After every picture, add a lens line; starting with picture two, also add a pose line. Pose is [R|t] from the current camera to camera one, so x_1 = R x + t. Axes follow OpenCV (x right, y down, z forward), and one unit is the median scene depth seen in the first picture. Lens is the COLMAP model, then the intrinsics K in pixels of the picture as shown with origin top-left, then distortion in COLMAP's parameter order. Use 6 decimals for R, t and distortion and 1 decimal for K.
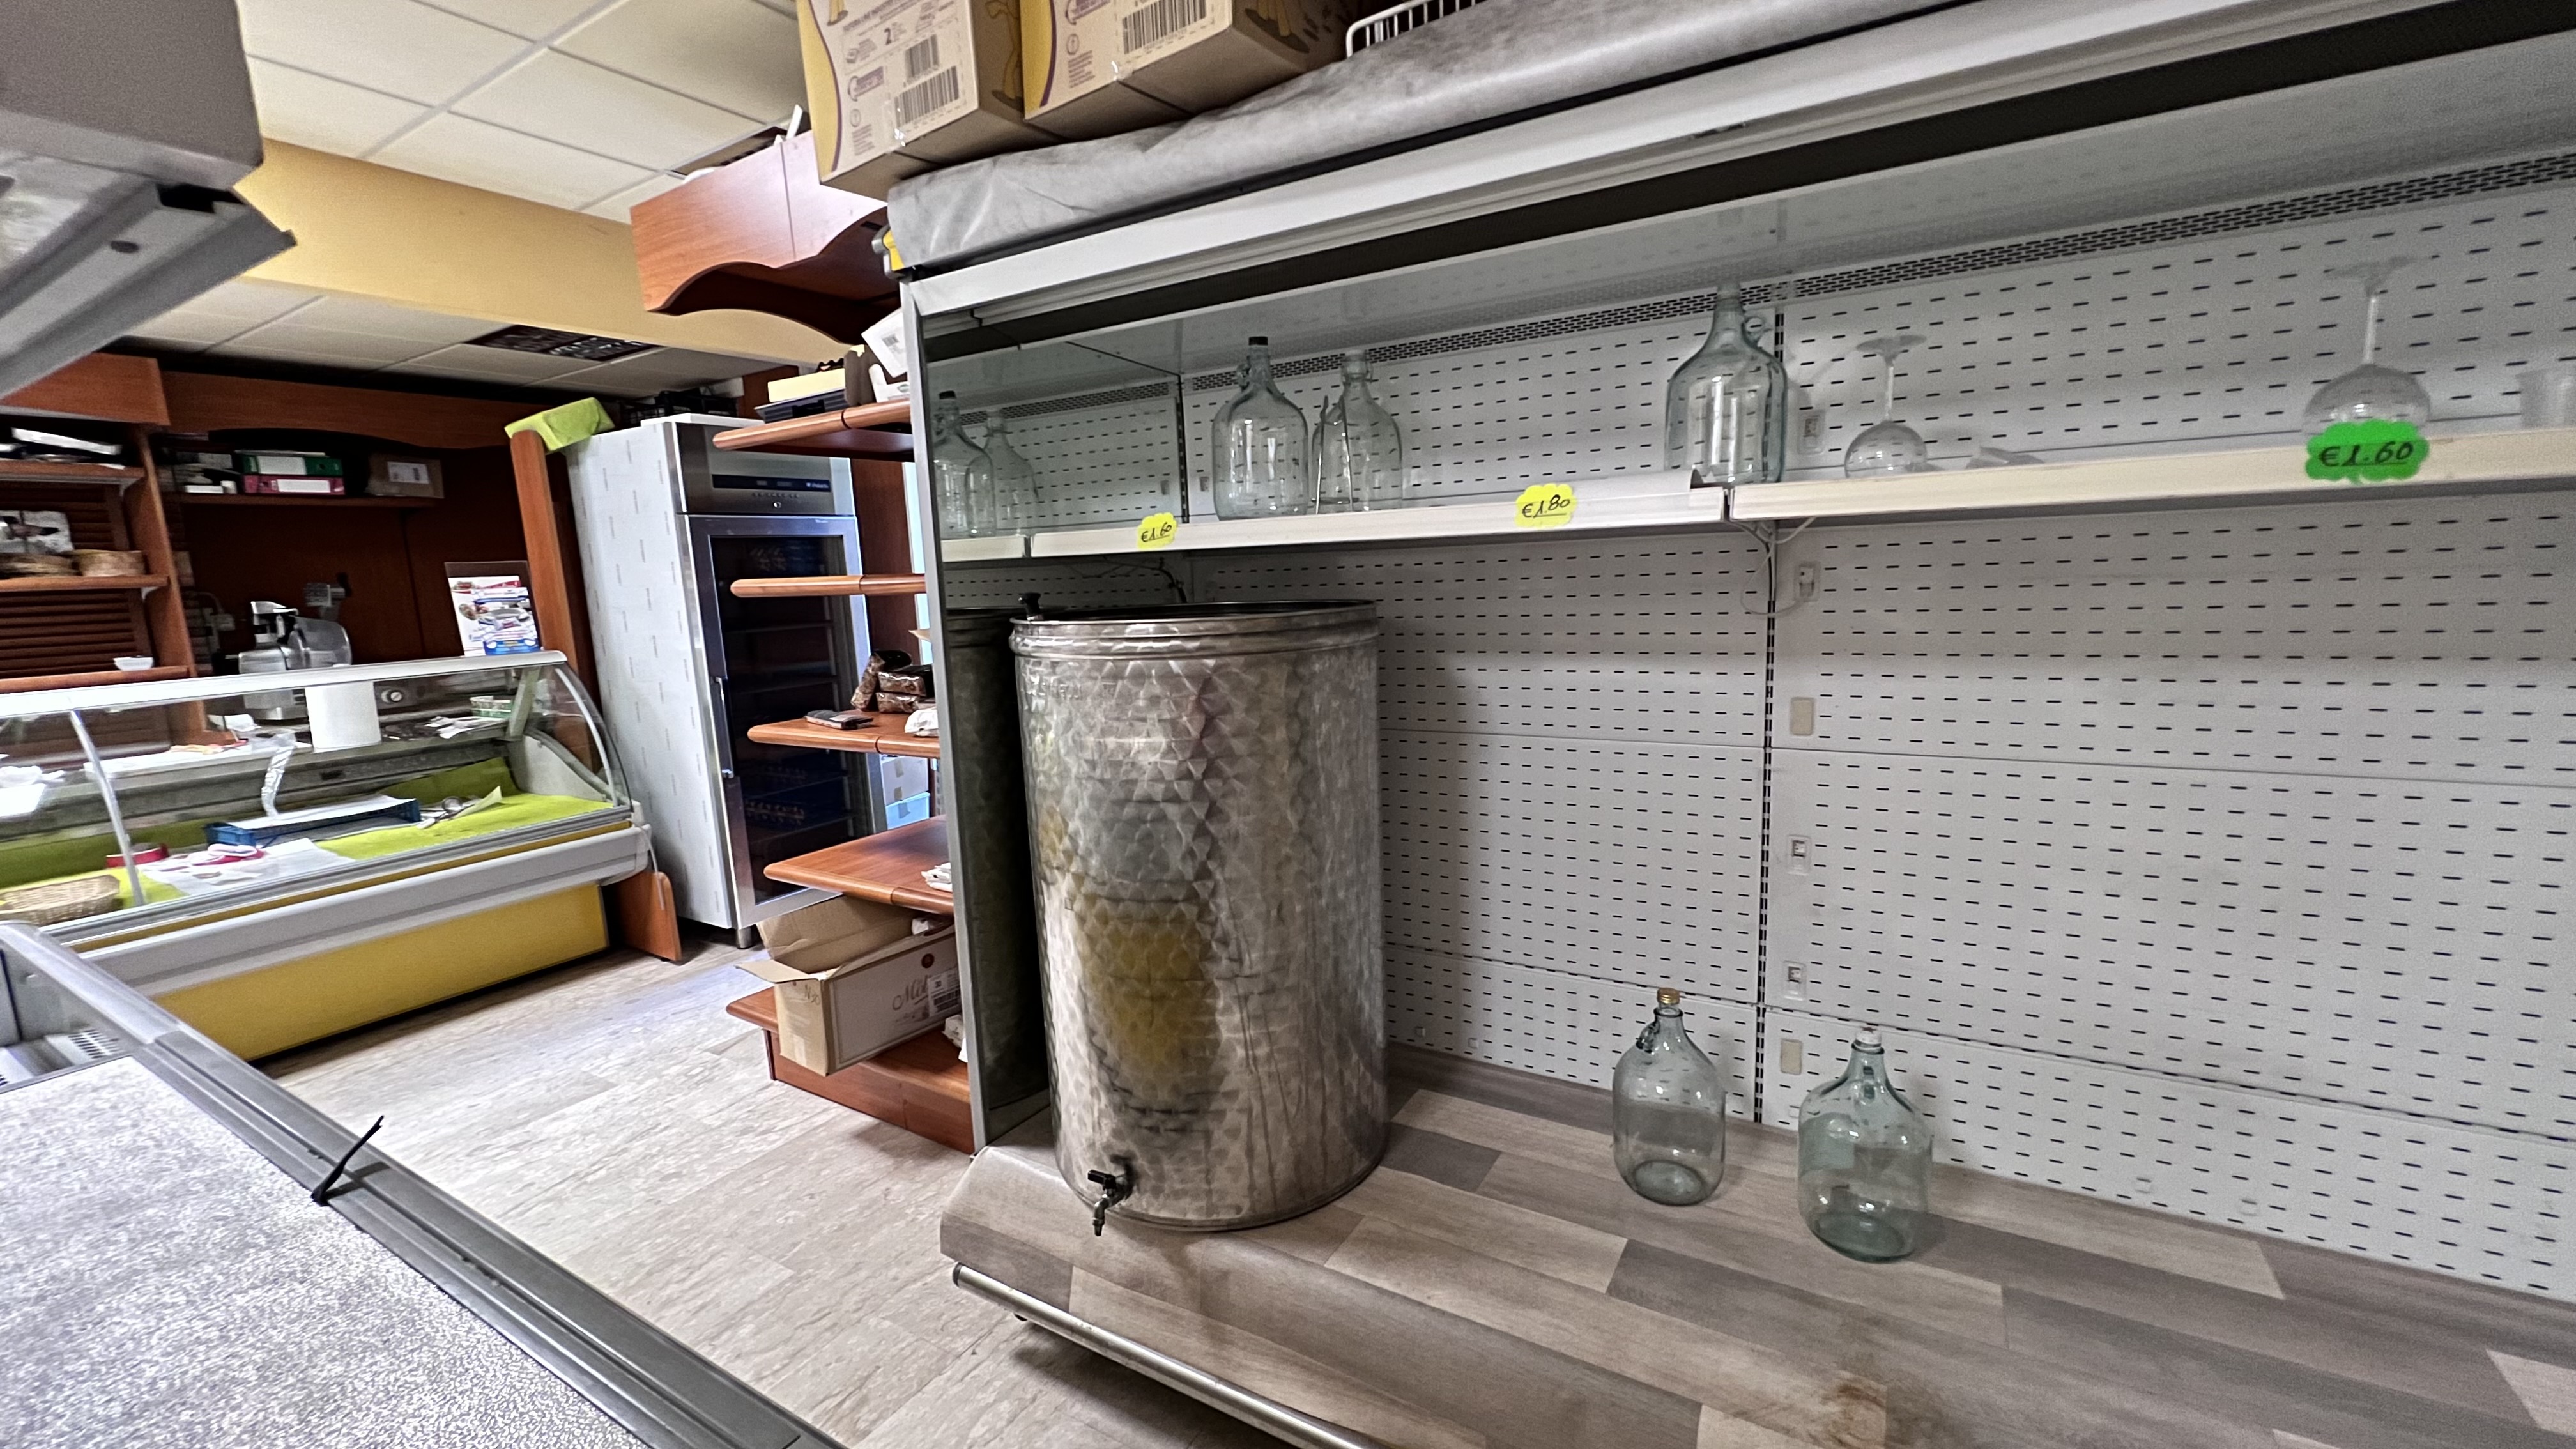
lens RADIAL K [[1036.1, 0, 1277.9], [0, 1036.1, 716.5], [0, 0, 1]] dist [-0.001886, 0.000945]
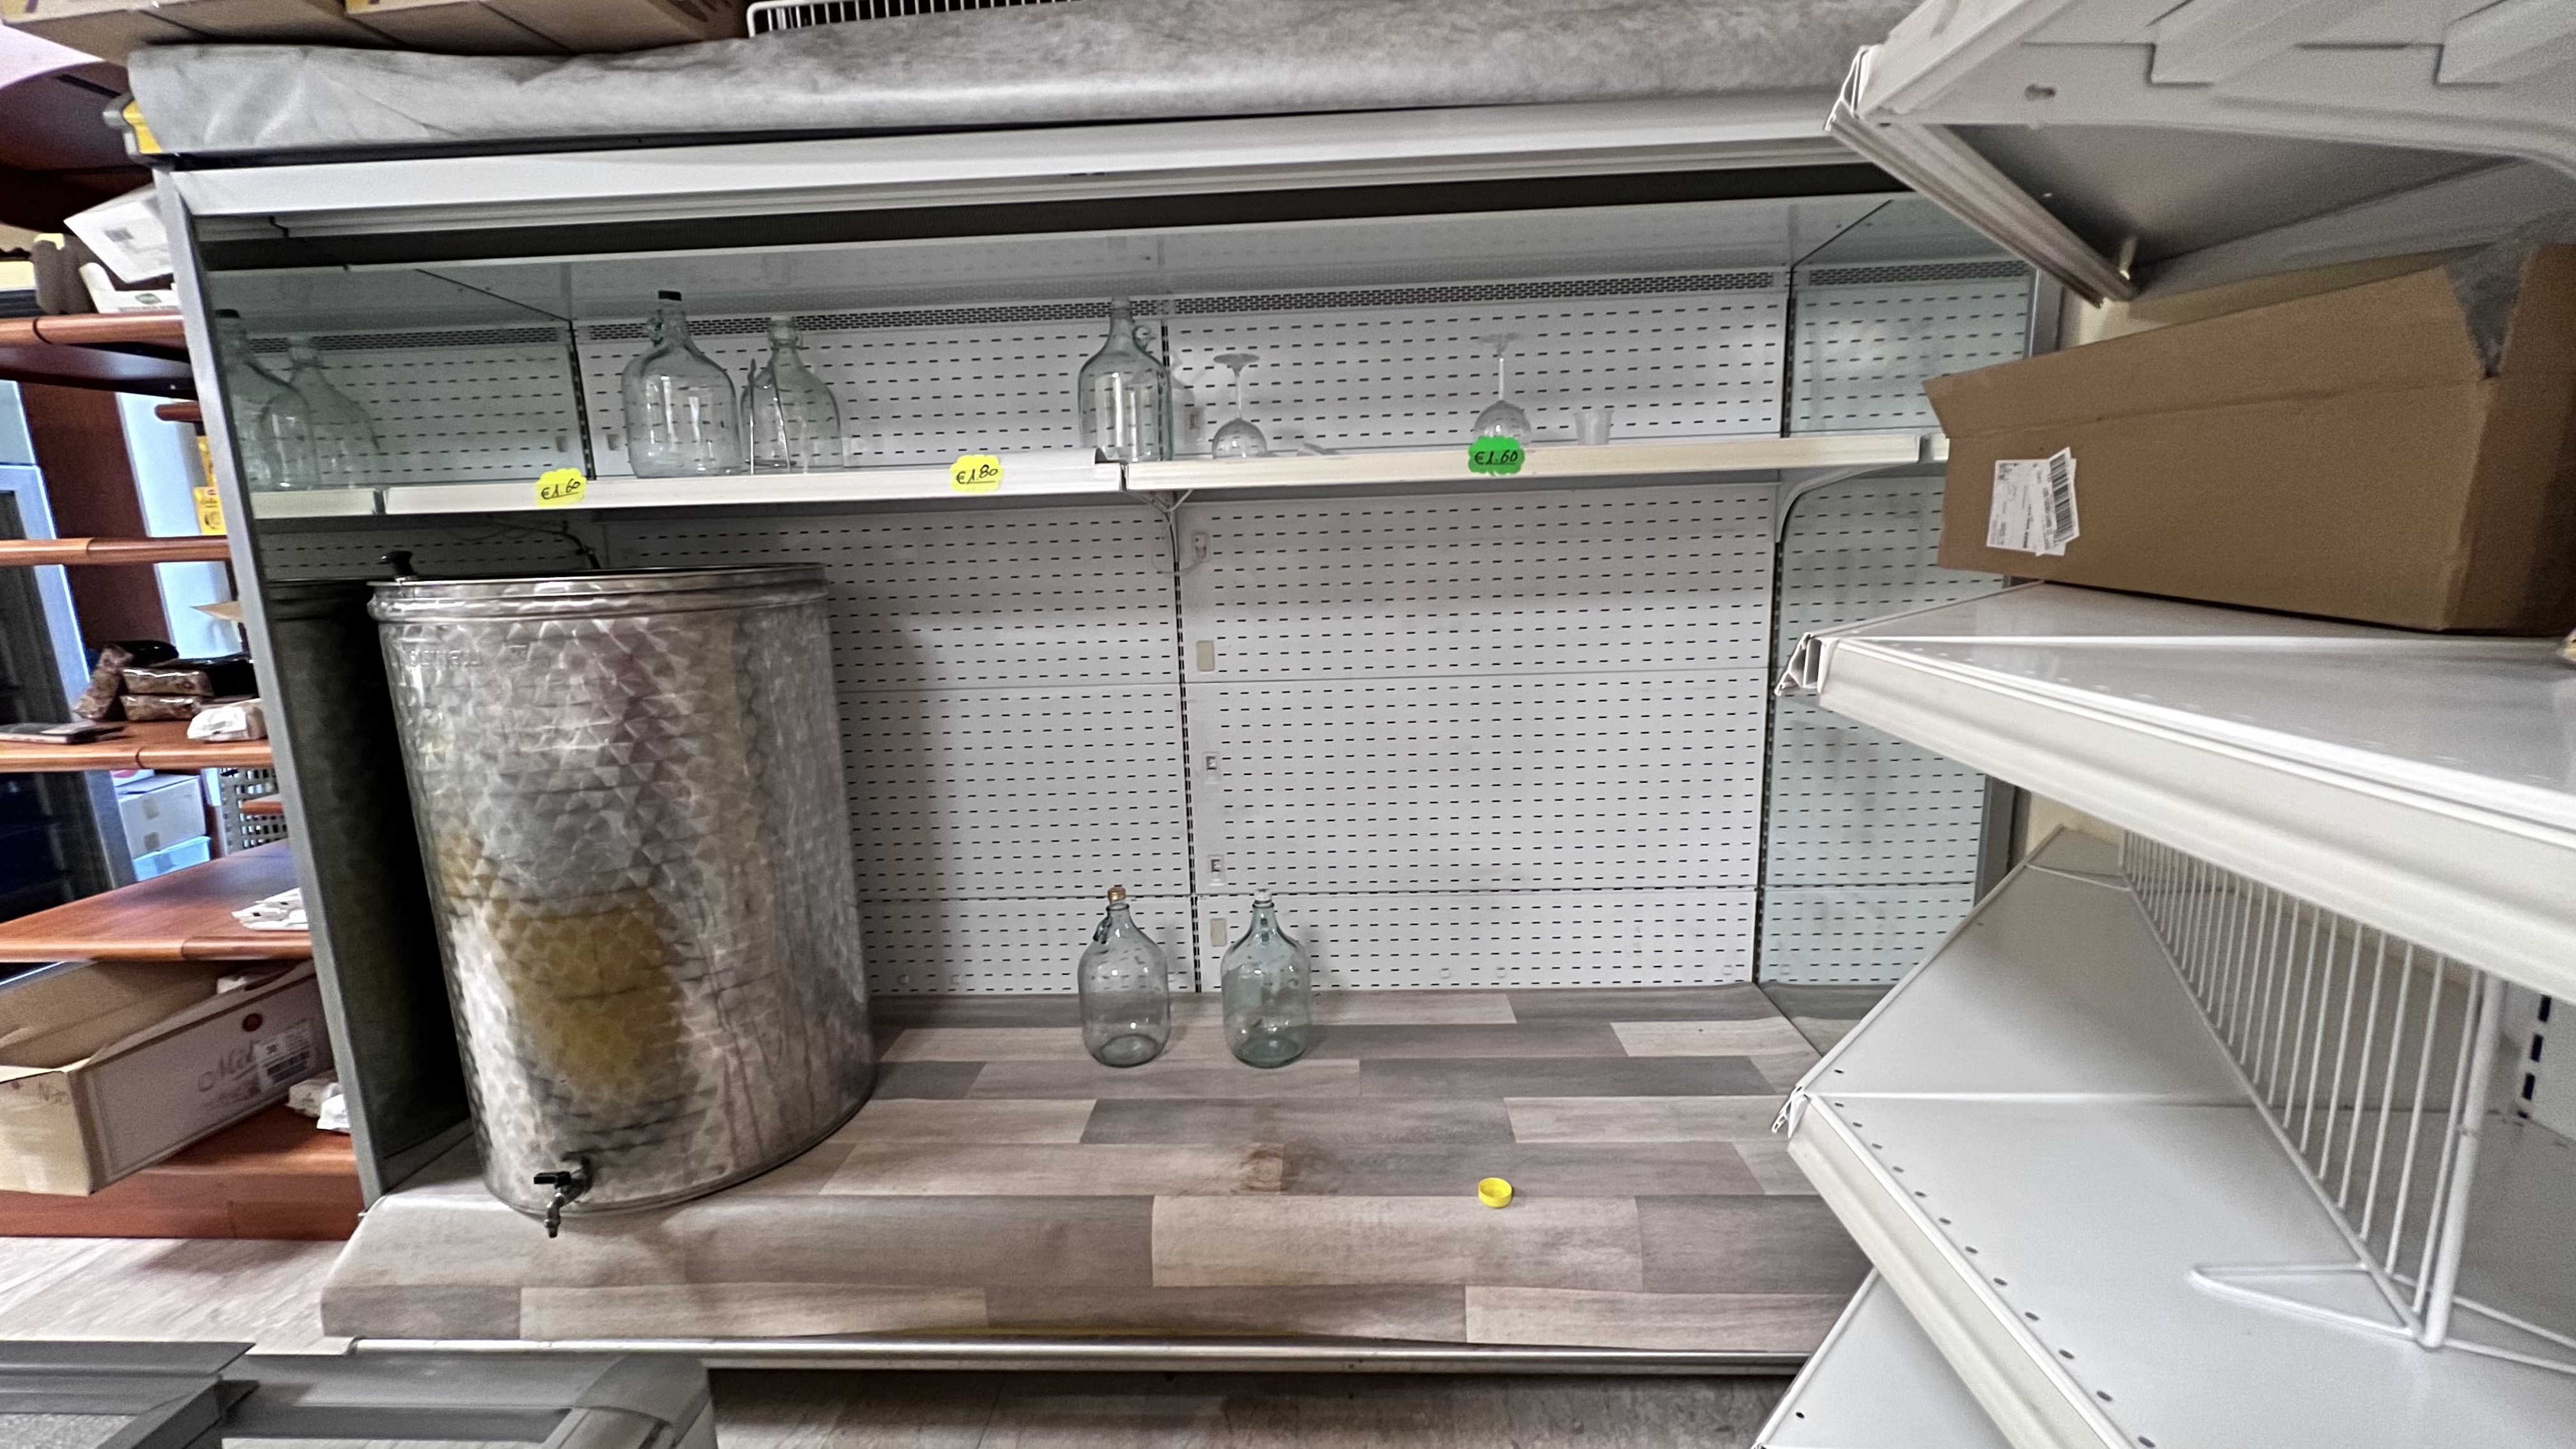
lens RADIAL K [[1036.1, 0, 1289.9], [0, 1036.1, 717.3], [0, 0, 1]] dist [-0.001886, 0.000945]
pose [[0.873407, -0.072672, 0.481538, -0.007835], [0.065797, 0.997346, 0.031174, 0.043562], [-0.482526, 0.004456, 0.875870, -0.140746]]
